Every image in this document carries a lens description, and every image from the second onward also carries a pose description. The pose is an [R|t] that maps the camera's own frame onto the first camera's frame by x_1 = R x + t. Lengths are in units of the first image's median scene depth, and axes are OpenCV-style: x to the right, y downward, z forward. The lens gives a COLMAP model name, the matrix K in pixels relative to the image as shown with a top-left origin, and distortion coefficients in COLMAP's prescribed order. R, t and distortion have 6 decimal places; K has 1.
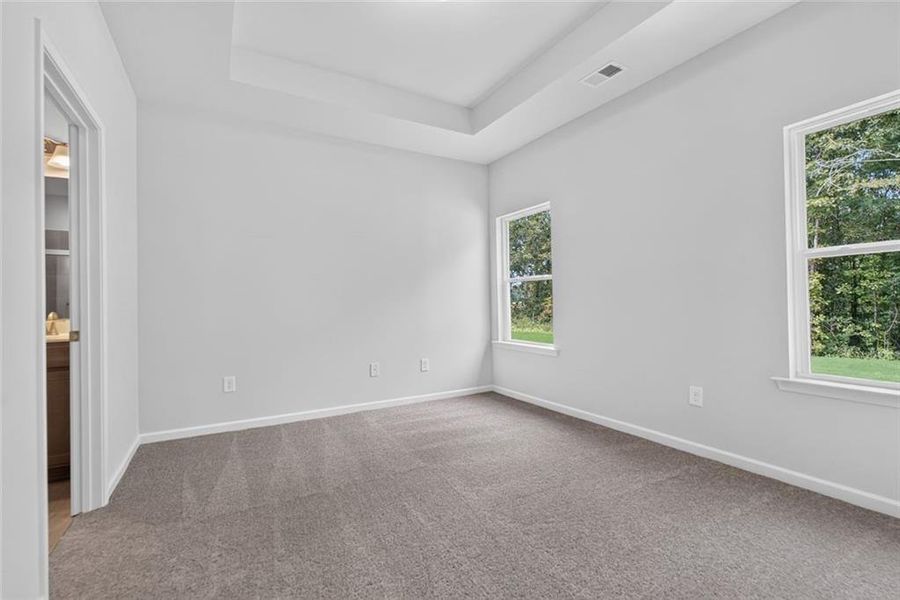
lens RADIAL K [[395.1, 0, 451.2], [0, 395.1, 296.9], [0, 0, 1]] dist [-0.011139, -0.000084]
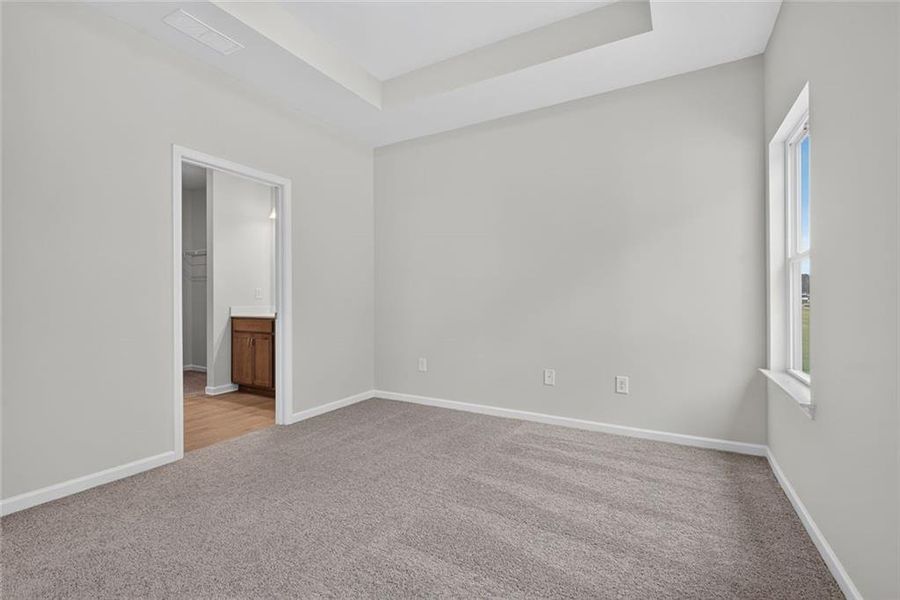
lens RADIAL K [[395.1, 0, 451.2], [0, 395.1, 296.9], [0, 0, 1]] dist [-0.011139, -0.000084]
pose [[0.517170, 0.013806, -0.855771, 0.440713], [0.001395, 0.999855, 0.016973, -0.003985], [0.855882, -0.009972, 0.517076, 0.398913]]
